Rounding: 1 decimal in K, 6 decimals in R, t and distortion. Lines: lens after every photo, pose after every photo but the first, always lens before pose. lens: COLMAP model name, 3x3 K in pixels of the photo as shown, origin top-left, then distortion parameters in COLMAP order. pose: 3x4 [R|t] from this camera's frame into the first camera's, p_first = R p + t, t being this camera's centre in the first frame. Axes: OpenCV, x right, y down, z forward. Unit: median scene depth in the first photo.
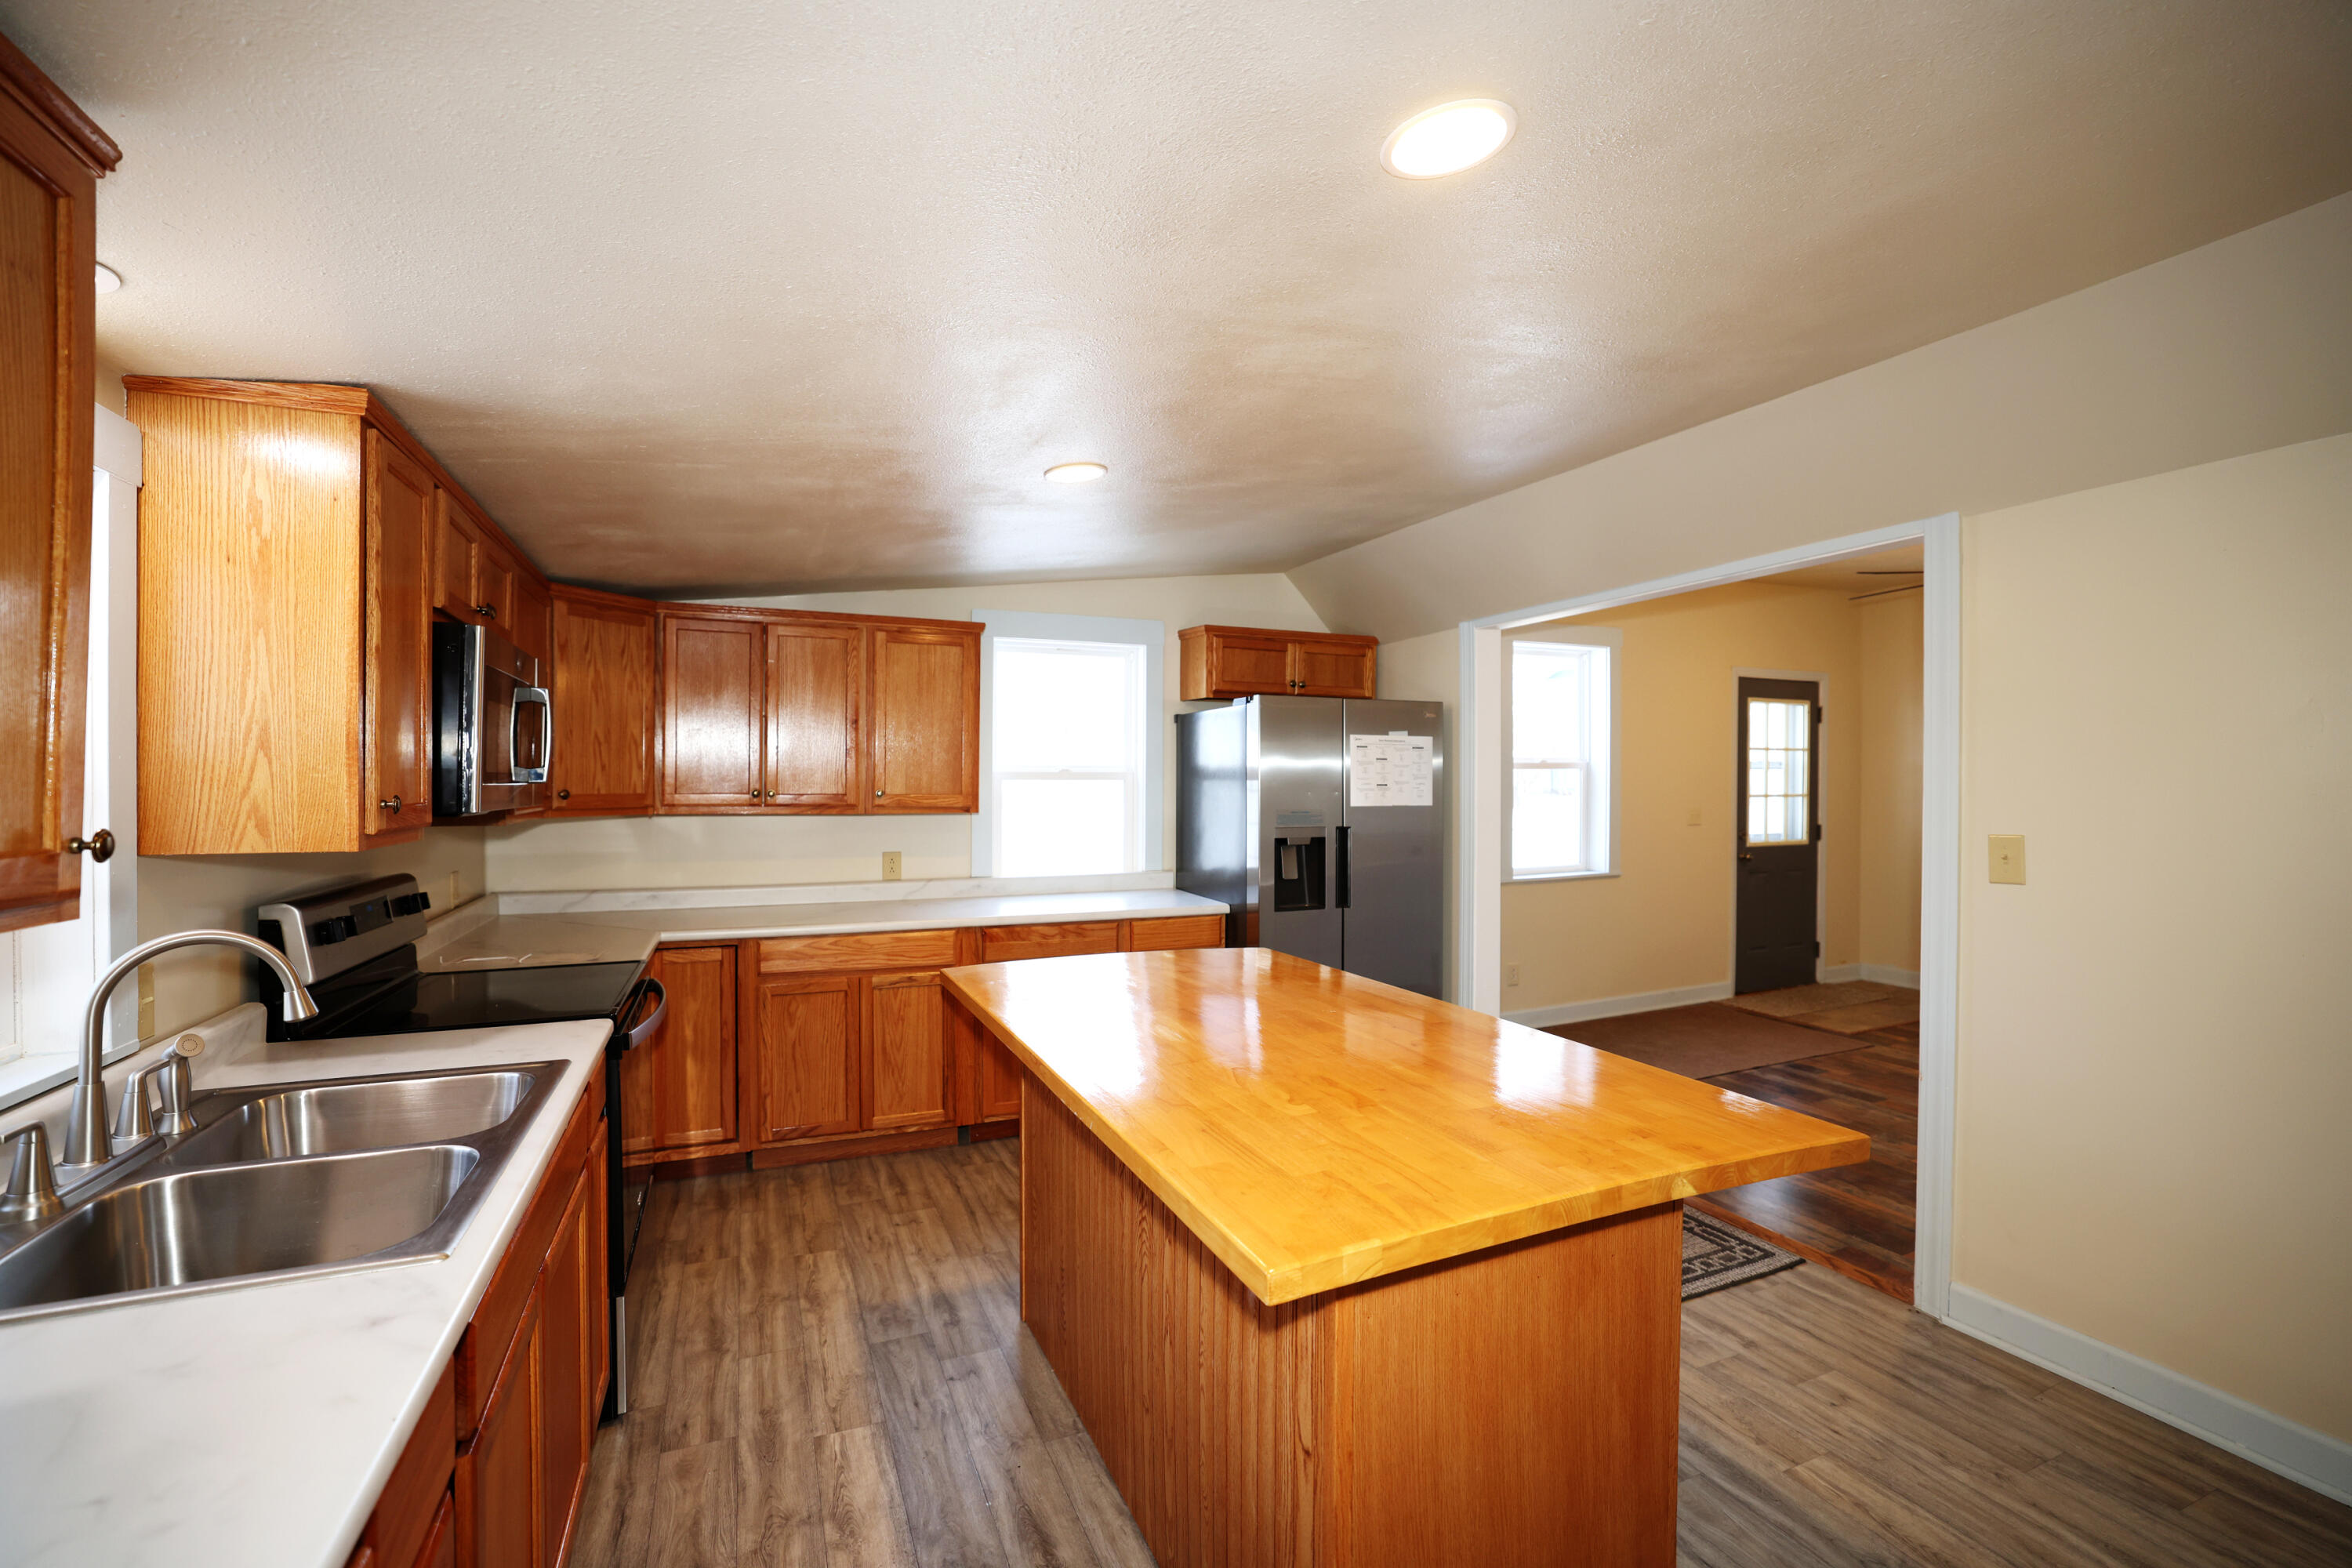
lens RADIAL K [[987.7, 0, 1147.6], [0, 987.7, 819.4], [0, 0, 1]] dist [-0.035447, 0.002262]
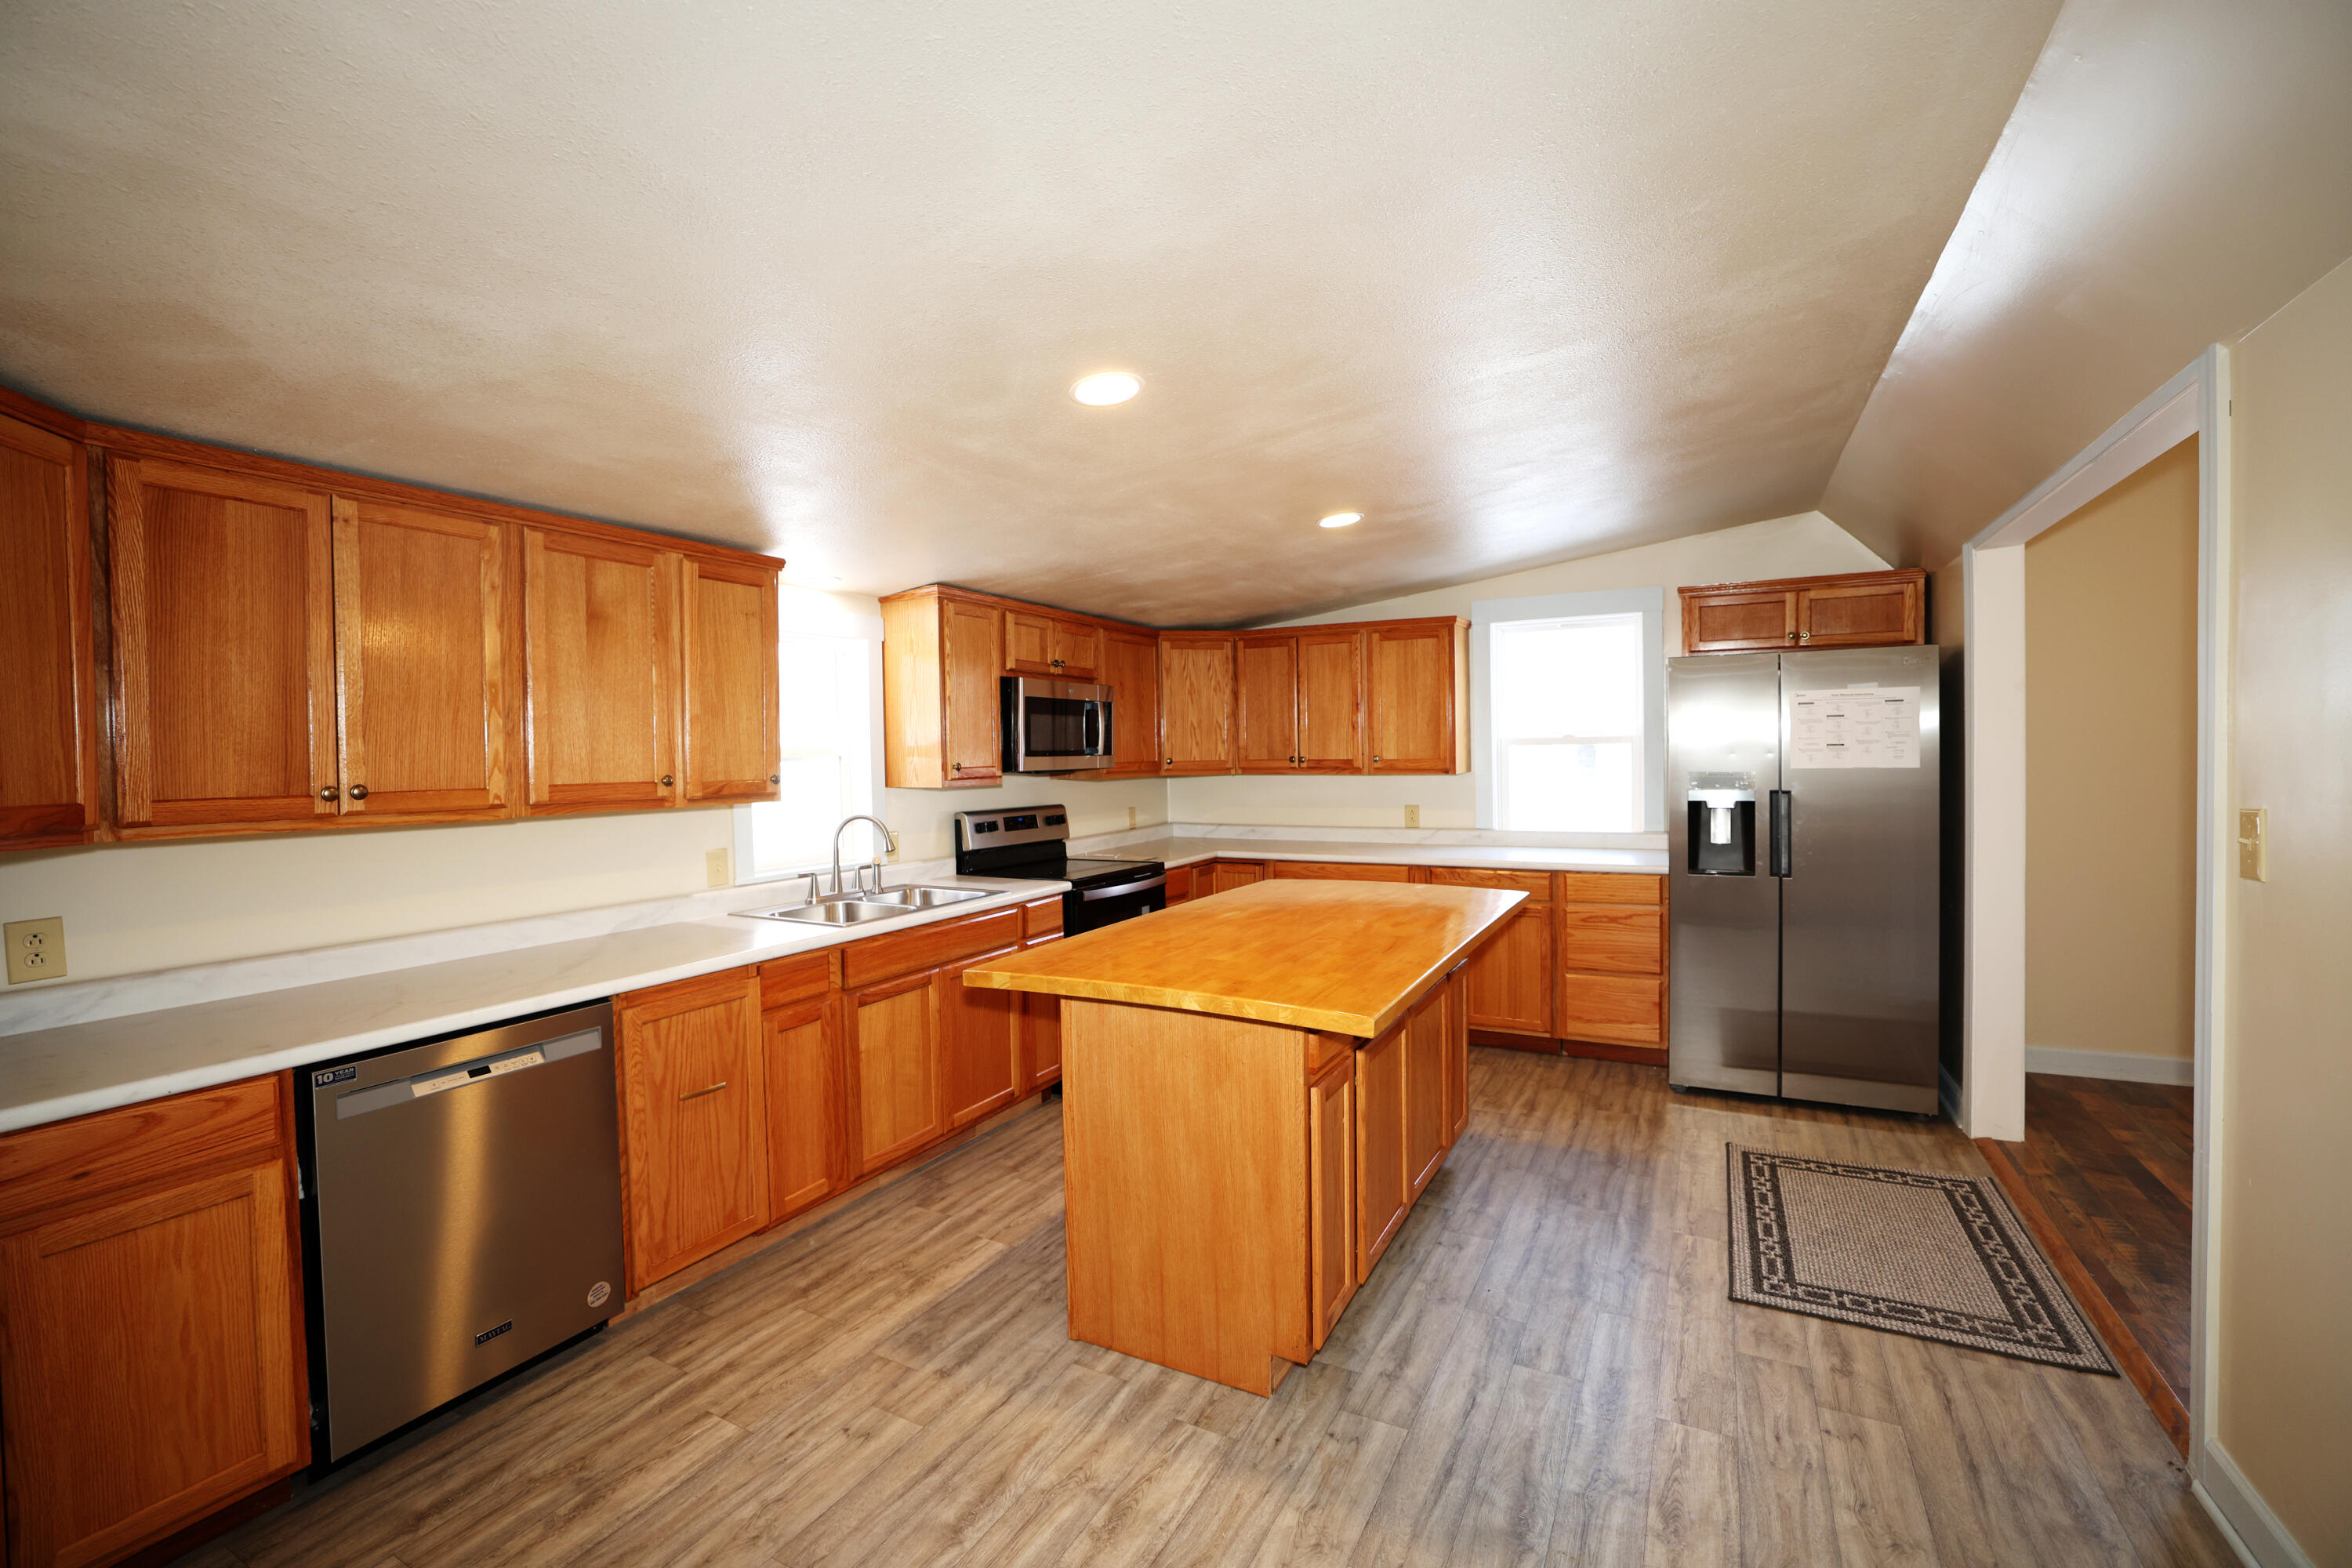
lens RADIAL K [[987.7, 0, 1153.2], [0, 987.7, 776.7], [0, 0, 1]] dist [-0.035447, 0.002262]
pose [[0.622321, 0.007418, -0.782727, 0.548930], [-0.011550, 0.999933, 0.000293, 0.000667], [0.782677, 0.008858, 0.622365, -0.032806]]
